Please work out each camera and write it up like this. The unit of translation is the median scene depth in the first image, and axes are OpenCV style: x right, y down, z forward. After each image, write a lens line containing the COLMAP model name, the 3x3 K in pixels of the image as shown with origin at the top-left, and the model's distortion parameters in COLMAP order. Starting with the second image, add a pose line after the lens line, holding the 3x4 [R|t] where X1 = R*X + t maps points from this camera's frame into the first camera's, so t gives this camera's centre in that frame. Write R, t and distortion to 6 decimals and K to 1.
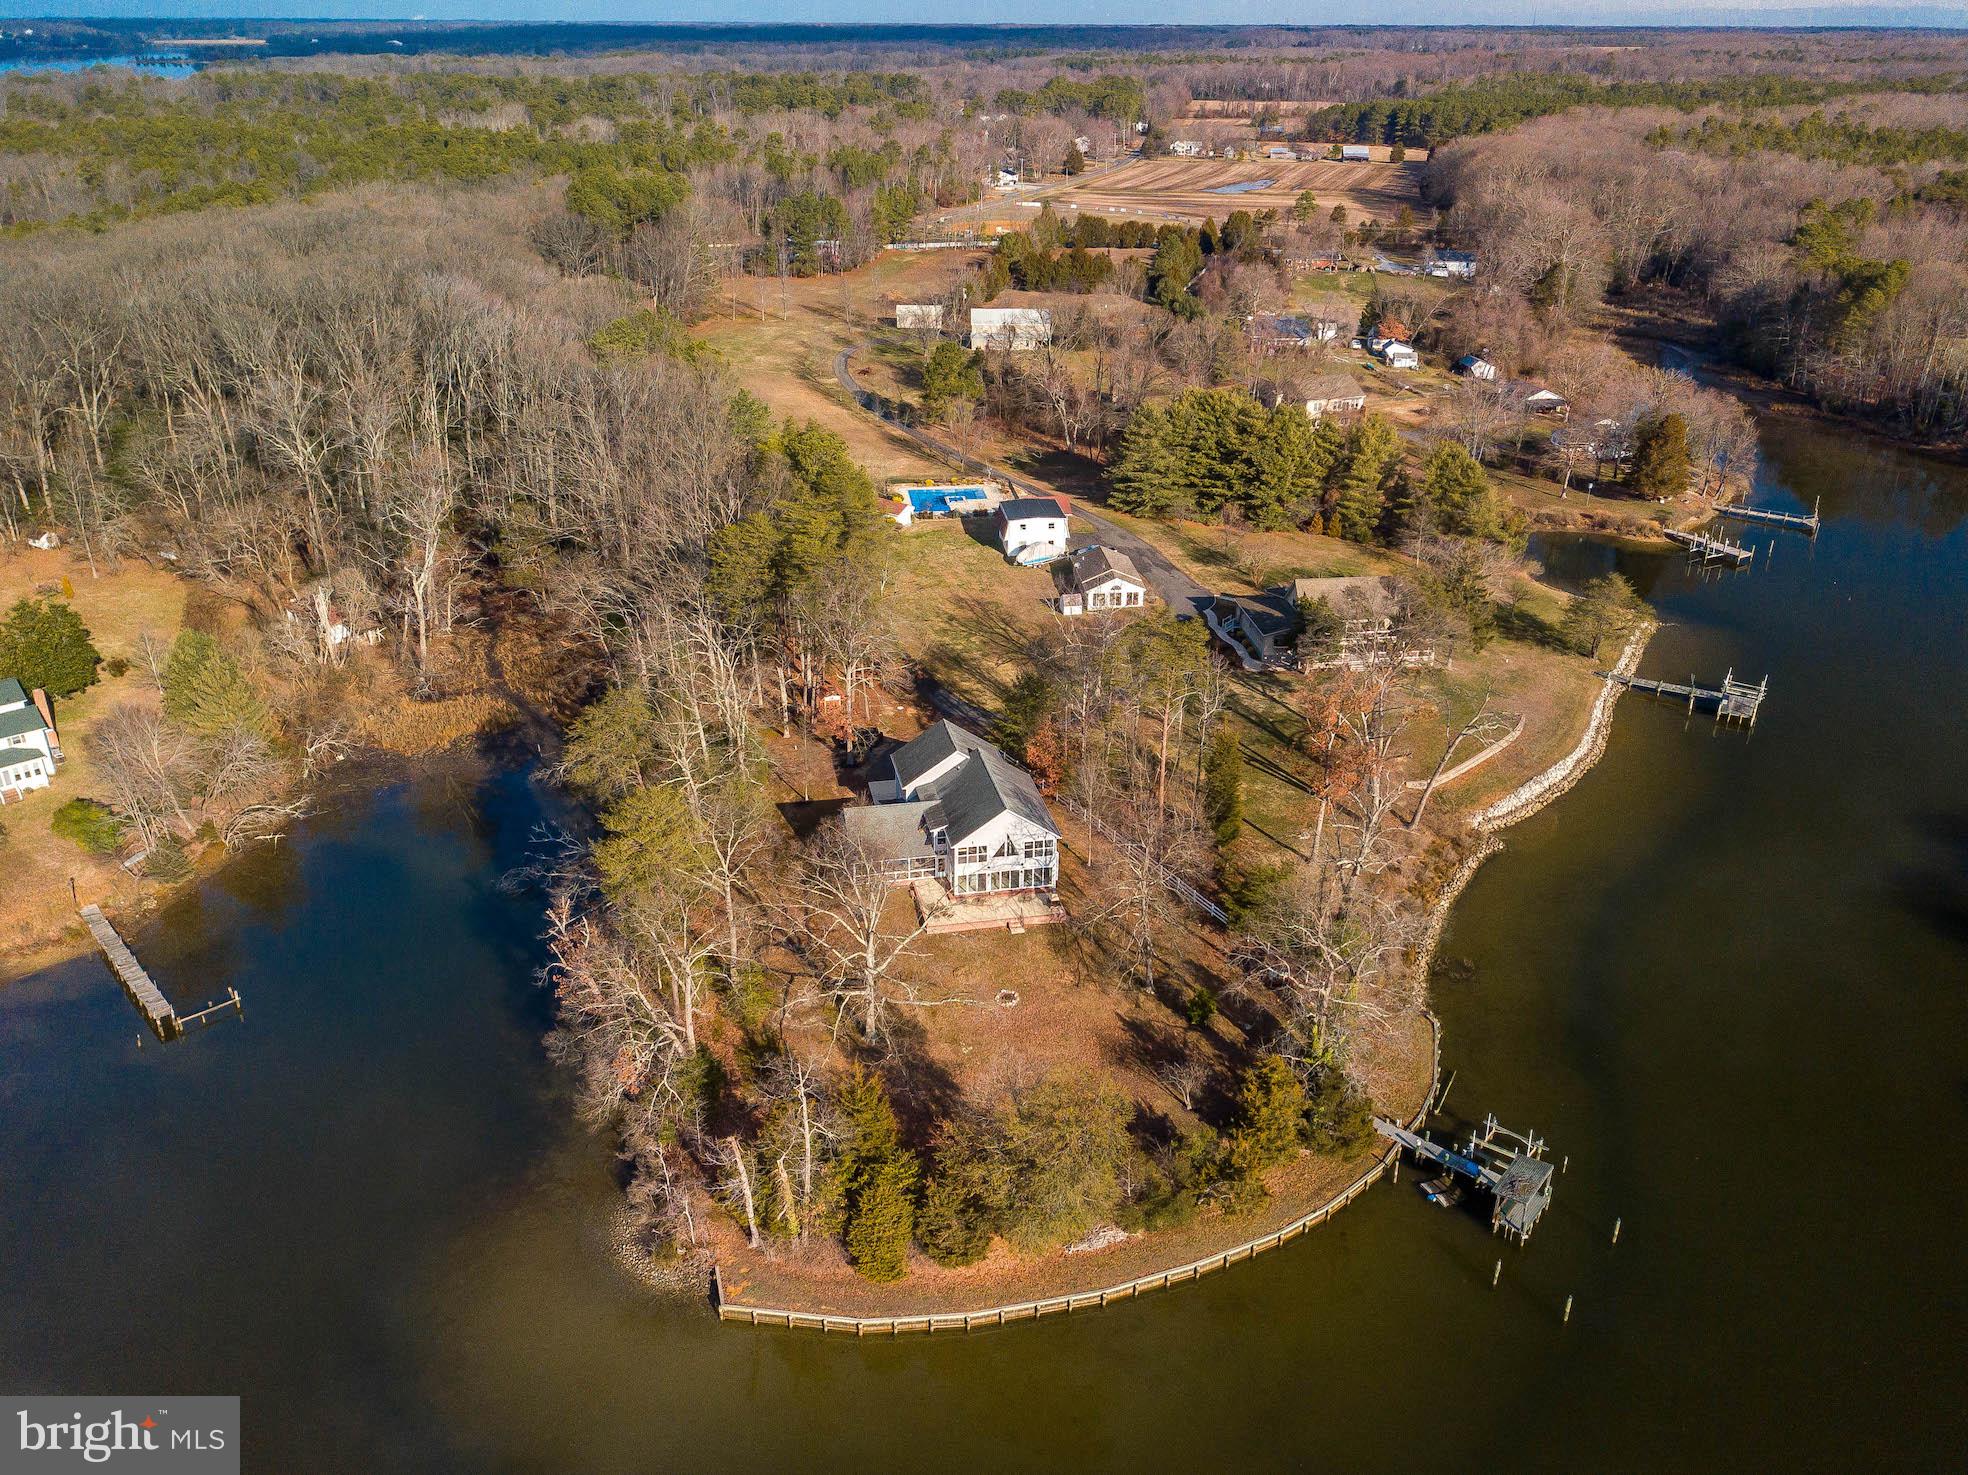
lens RADIAL K [[1501.8, 0, 989.6], [0, 1501.8, 745.0], [0, 0, 1]] dist [0.053617, -0.086032]
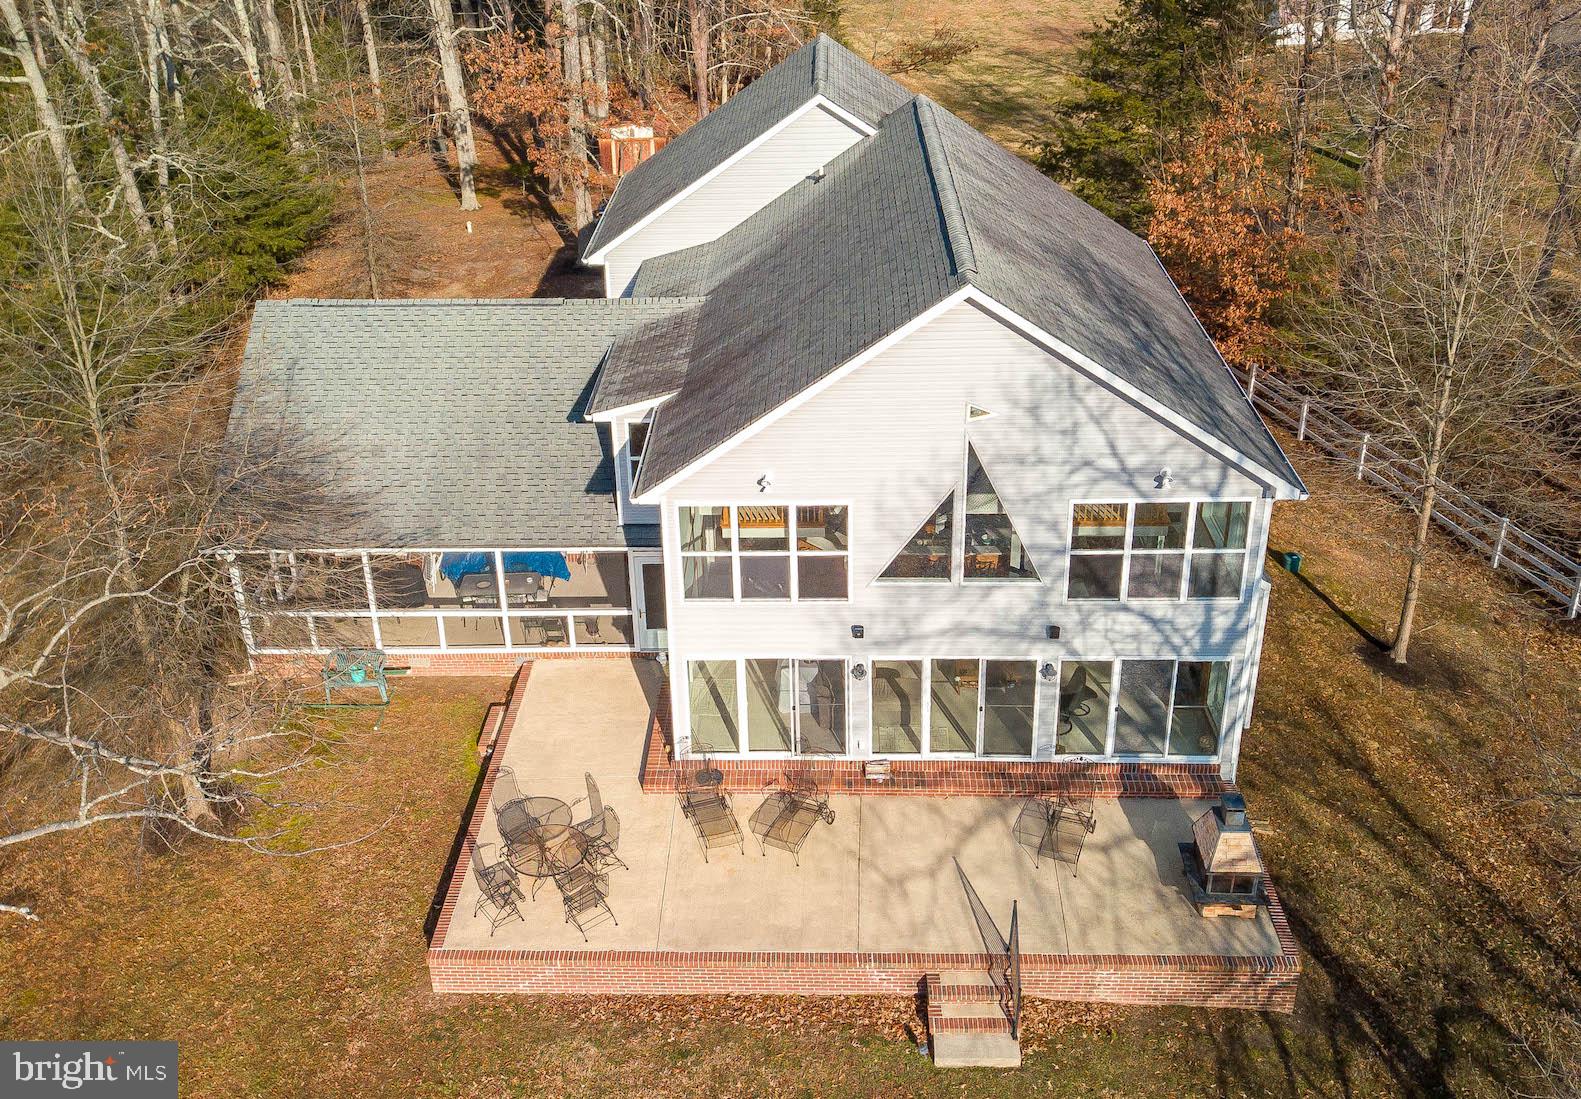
lens RADIAL K [[1508.2, 0, 734.0], [0, 1508.2, 548.0], [0, 0, 1]] dist [0.053733, -0.002966]
pose [[0.964262, 0.078937, -0.252919, 0.029687], [-0.065518, 0.995981, 0.061060, 0.061107], [0.256722, -0.042307, 0.965559, 0.816630]]
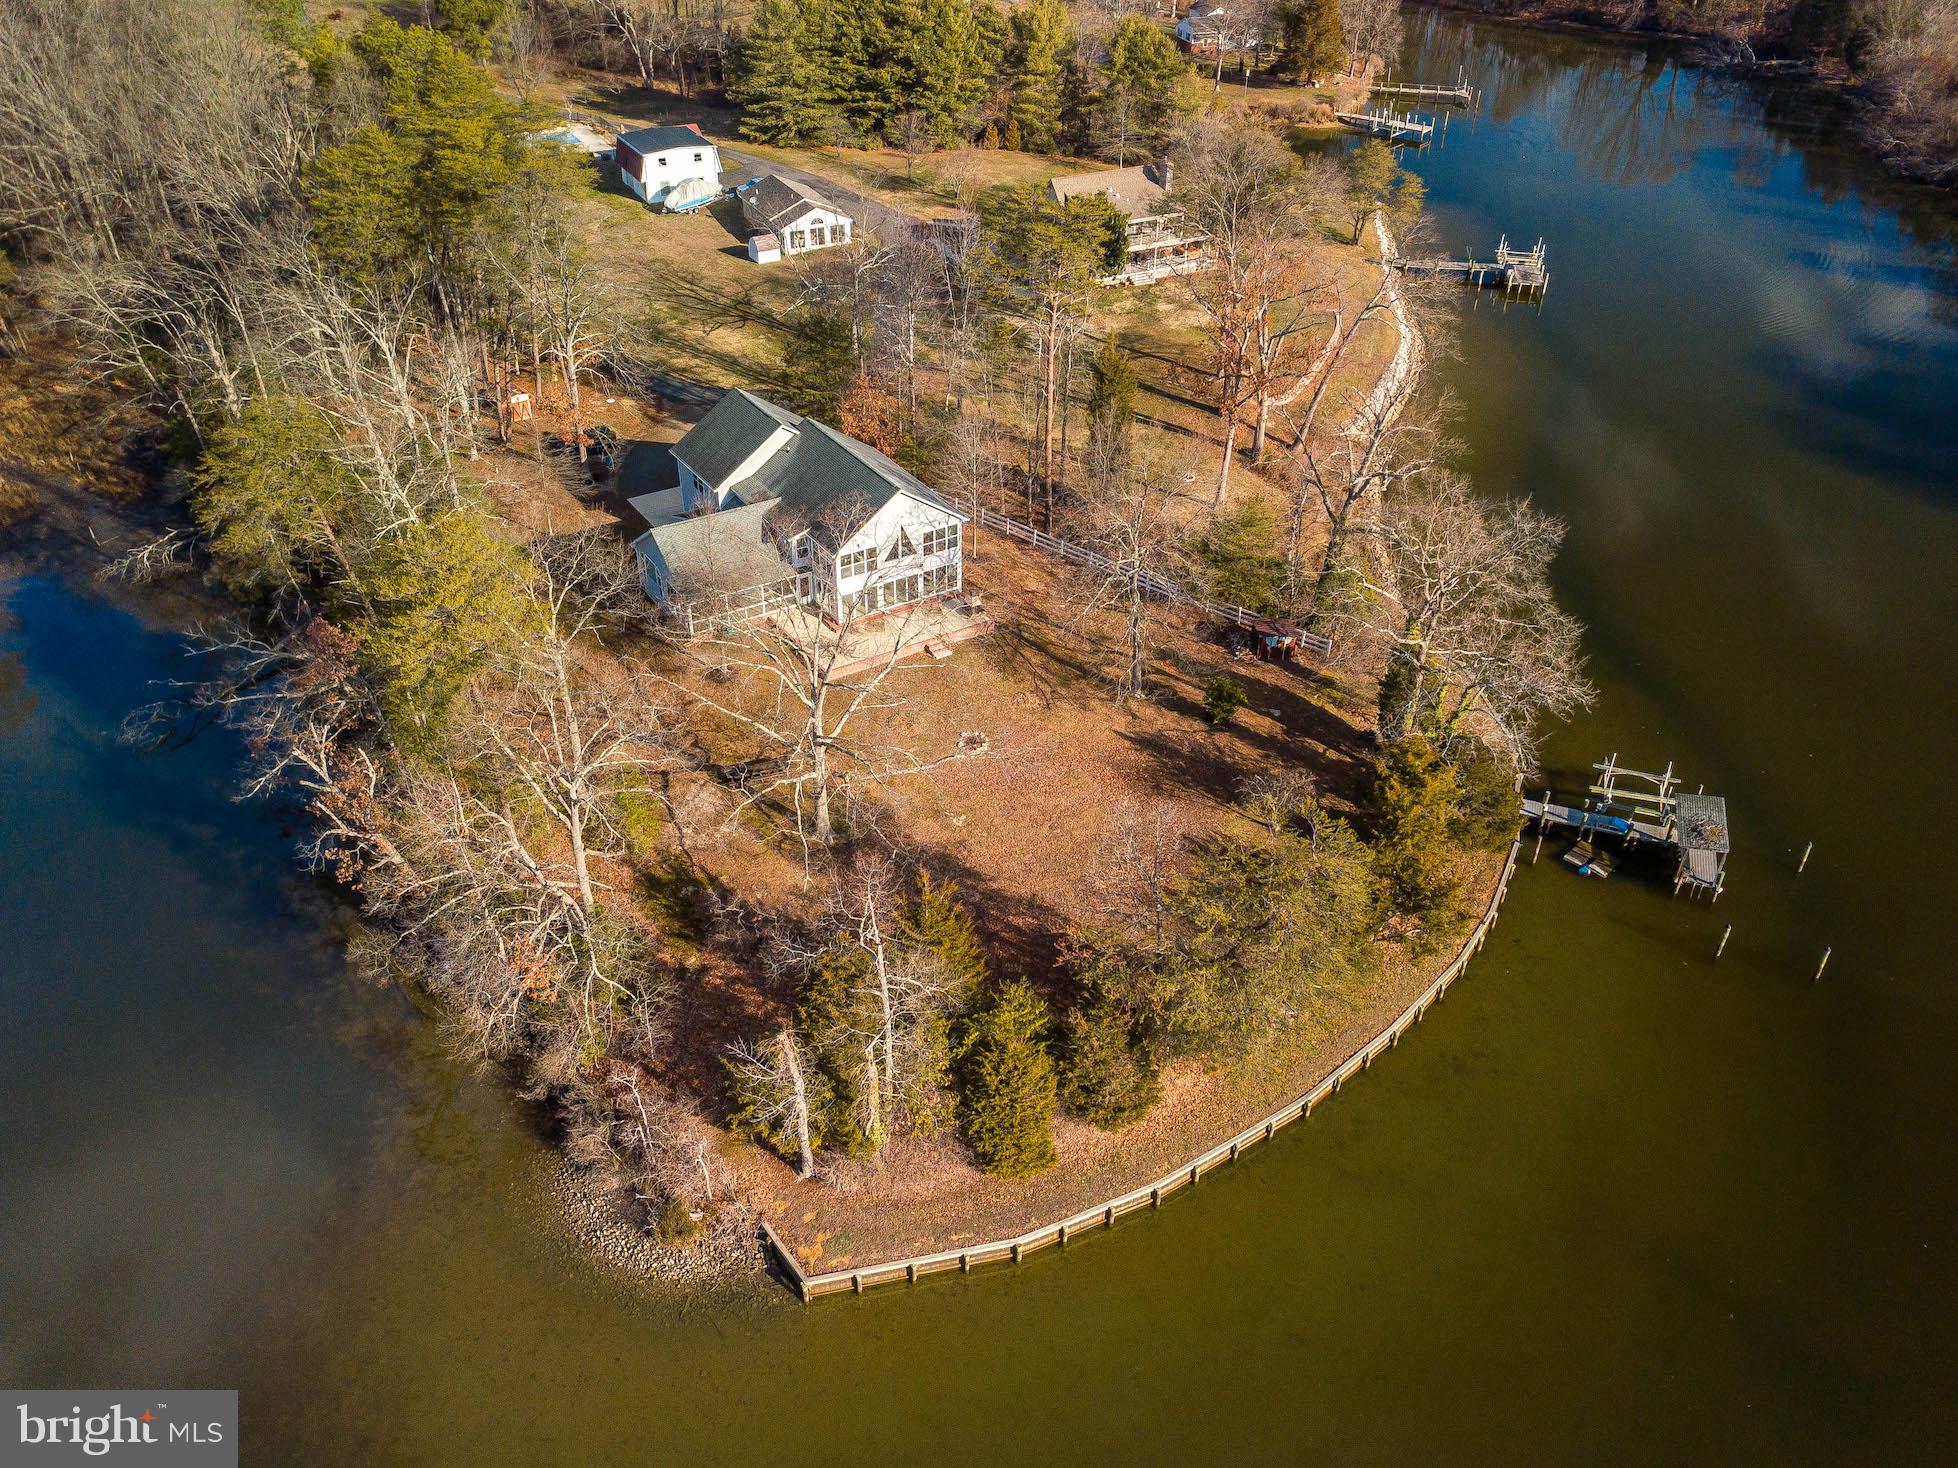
lens RADIAL K [[1506.5, 0, 986.7], [0, 1506.5, 734.1], [0, 0, 1]] dist [0.022455, -0.007674]
pose [[0.934903, -0.204223, 0.290256, -0.177885], [0.150621, 0.968858, 0.196538, 0.019670], [-0.321354, -0.140026, 0.936549, 0.289779]]
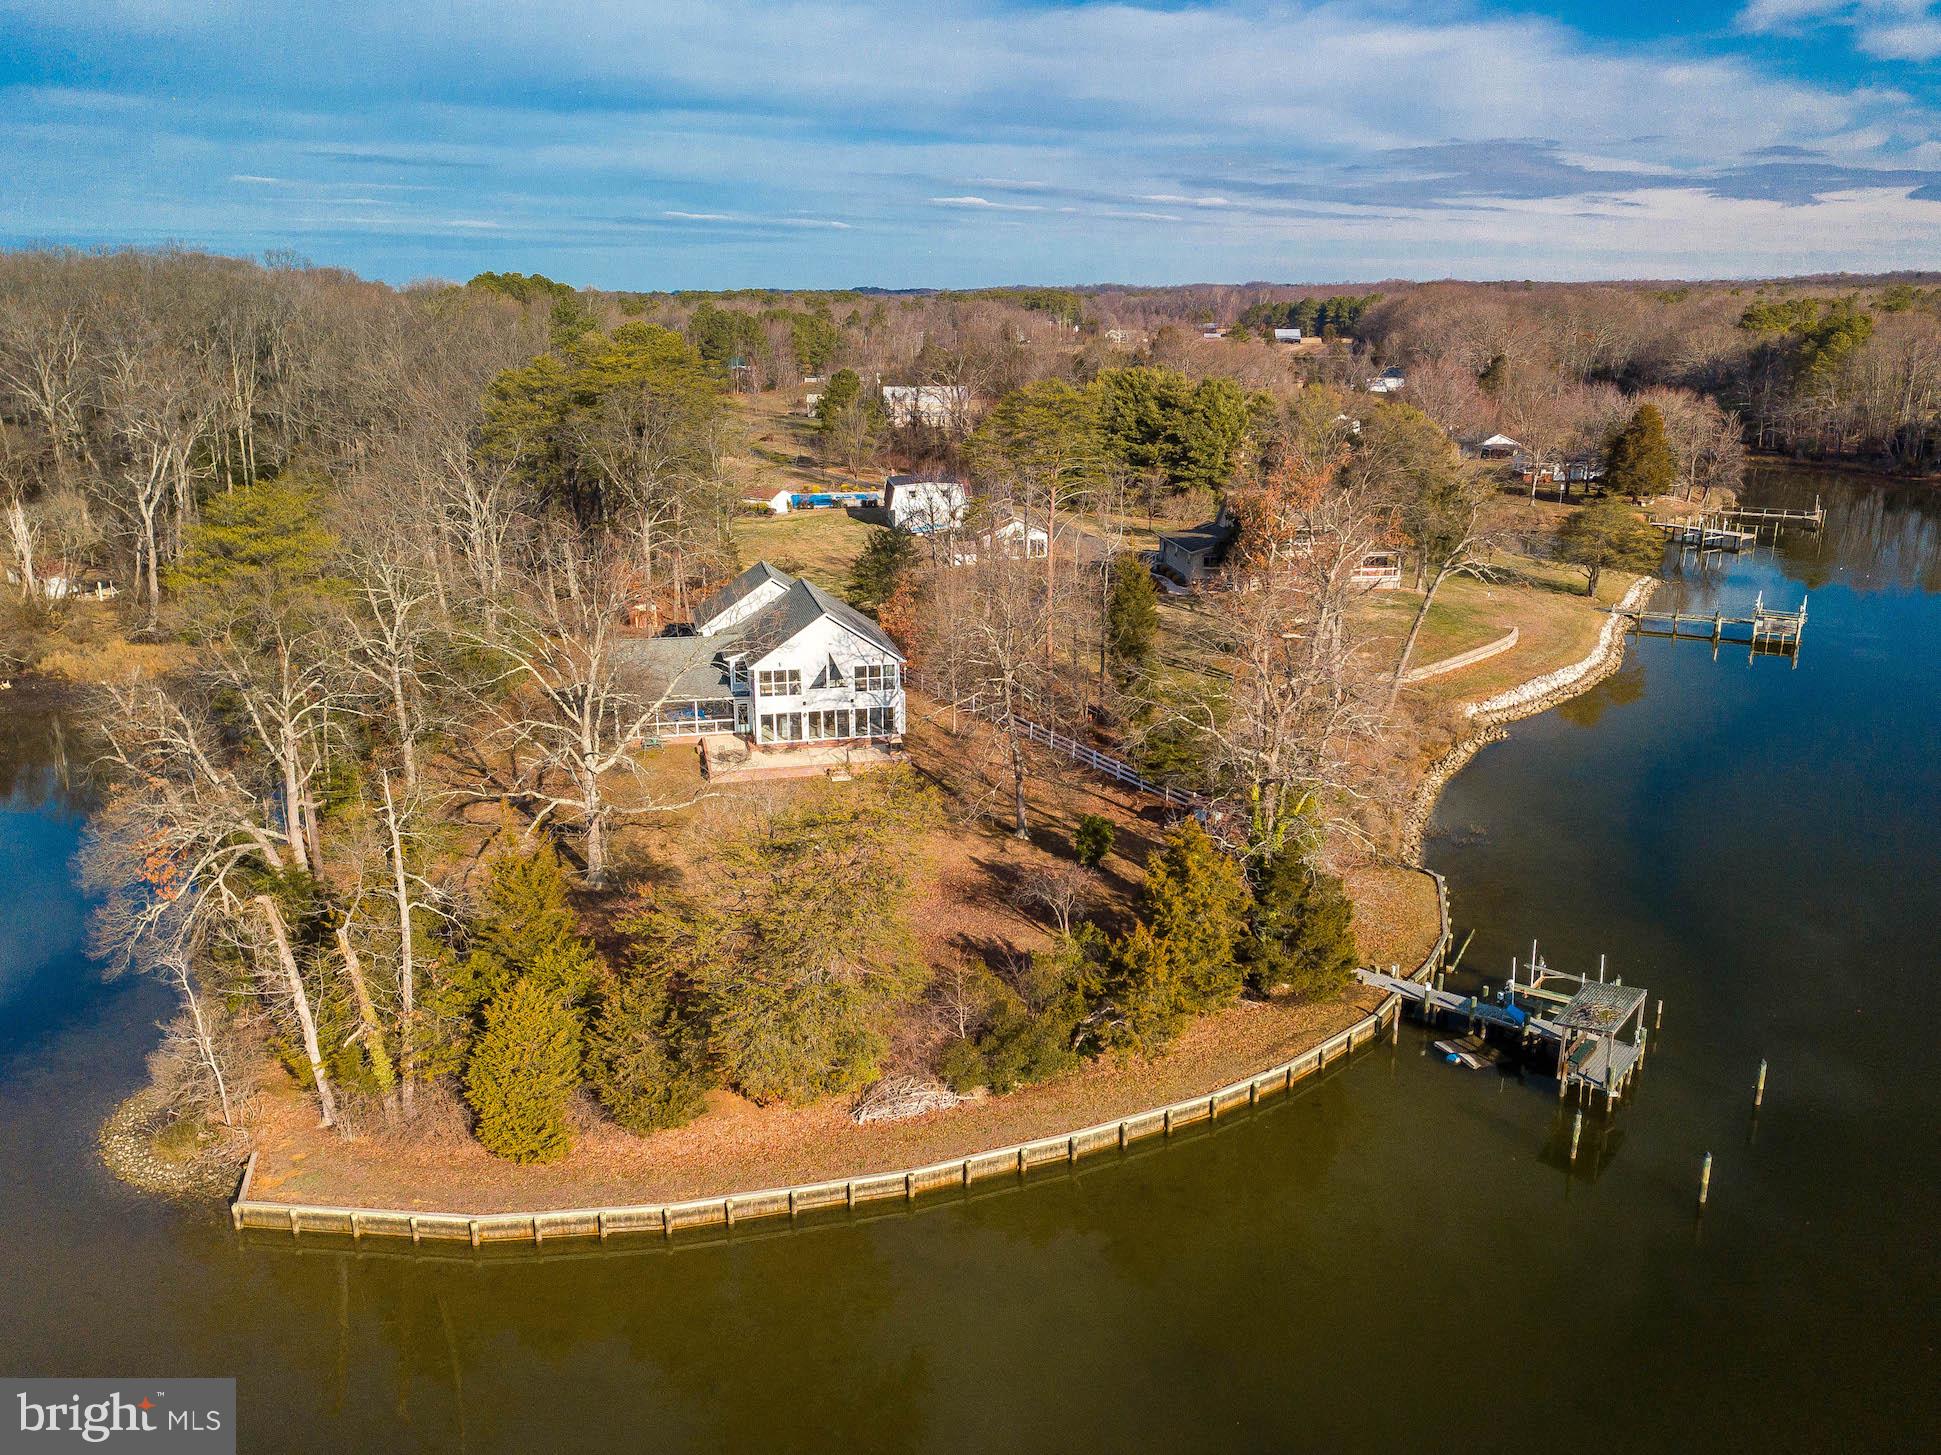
lens RADIAL K [[1508.1, 0, 970.5], [0, 1508.1, 727.5], [0, 0, 1]] dist [0.049098, -0.079858]
pose [[0.999770, -0.015547, 0.014759, 0.067652], [0.017760, 0.986278, -0.164137, 0.211079], [-0.012005, 0.164362, 0.986327, 0.288211]]
